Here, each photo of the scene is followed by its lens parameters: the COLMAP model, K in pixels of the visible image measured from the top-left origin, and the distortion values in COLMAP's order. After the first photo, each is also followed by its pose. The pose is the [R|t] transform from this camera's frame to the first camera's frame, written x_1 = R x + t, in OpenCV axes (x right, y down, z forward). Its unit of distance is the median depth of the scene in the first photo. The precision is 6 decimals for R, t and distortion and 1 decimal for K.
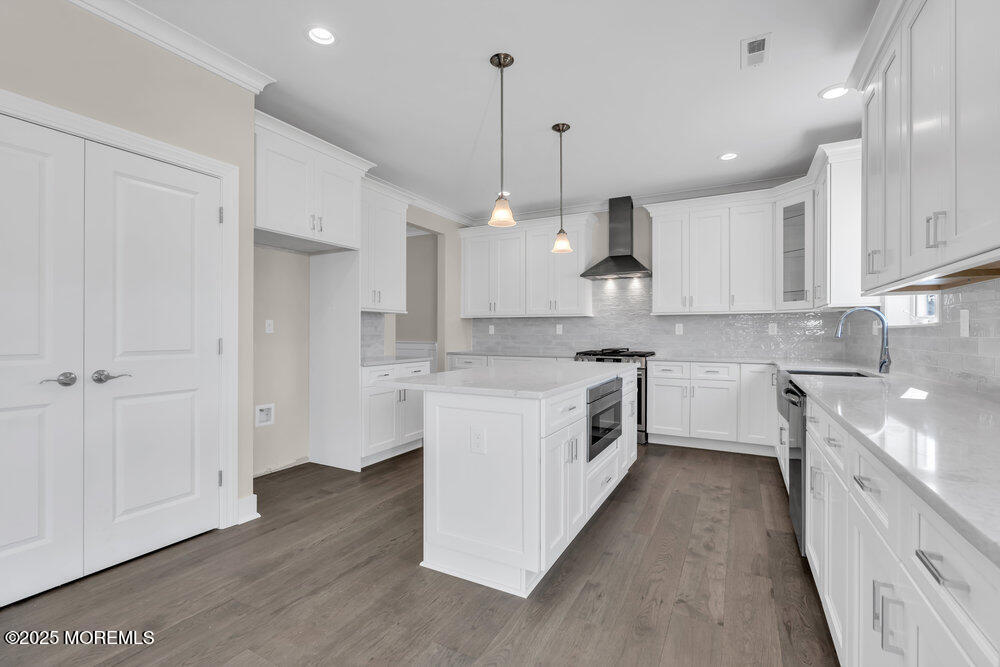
lens RADIAL K [[446.5, 0, 497.7], [0, 446.5, 332.1], [0, 0, 1]] dist [-0.012219, 0.005047]
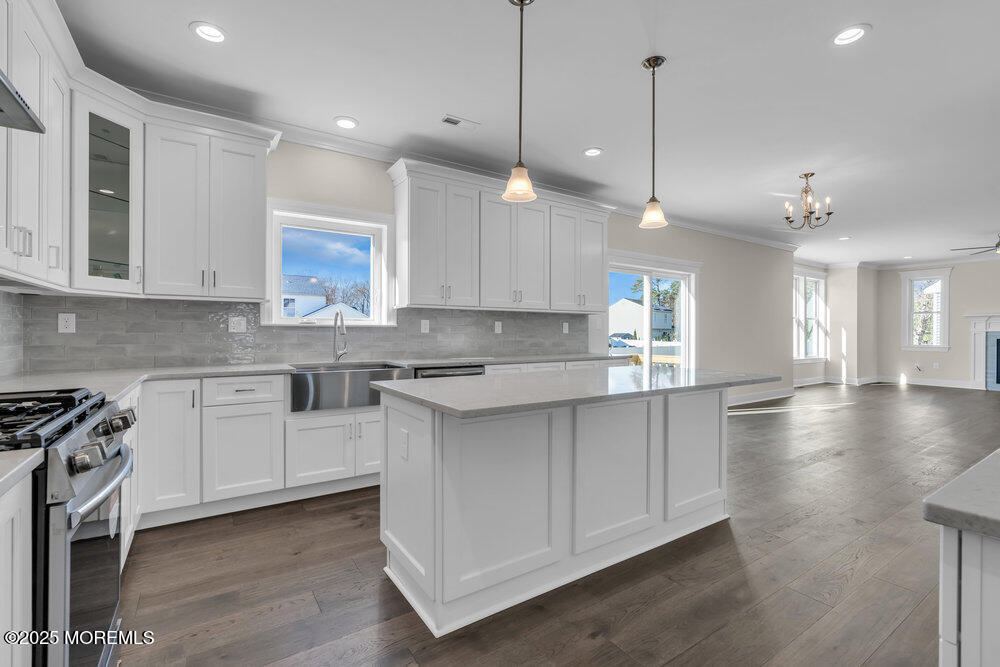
lens RADIAL K [[446.5, 0, 497.7], [0, 446.5, 332.1], [0, 0, 1]] dist [-0.012219, 0.005047]
pose [[-0.881544, -0.005659, 0.472067, -0.088617], [-0.006669, 0.999978, -0.000465, 0.002352], [-0.472054, -0.003558, -0.881562, 1.144290]]
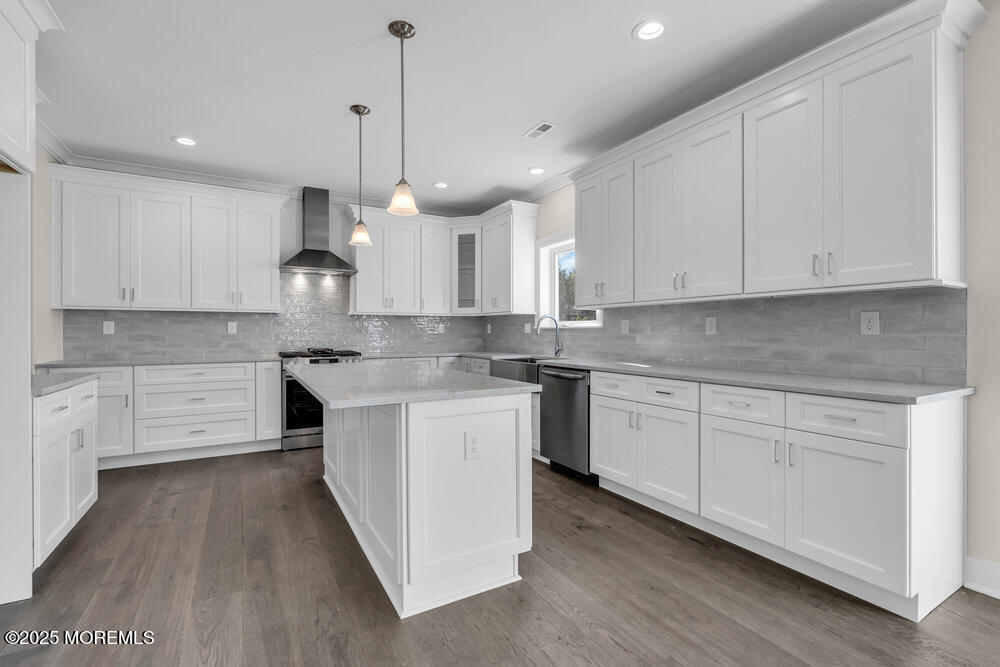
lens RADIAL K [[446.5, 0, 497.7], [0, 446.5, 332.1], [0, 0, 1]] dist [-0.012219, 0.005047]
pose [[0.525244, -0.002953, 0.850947, -0.365102], [-0.000017, 0.999994, 0.003481, -0.001366], [-0.850952, -0.001843, 0.525241, 0.200983]]
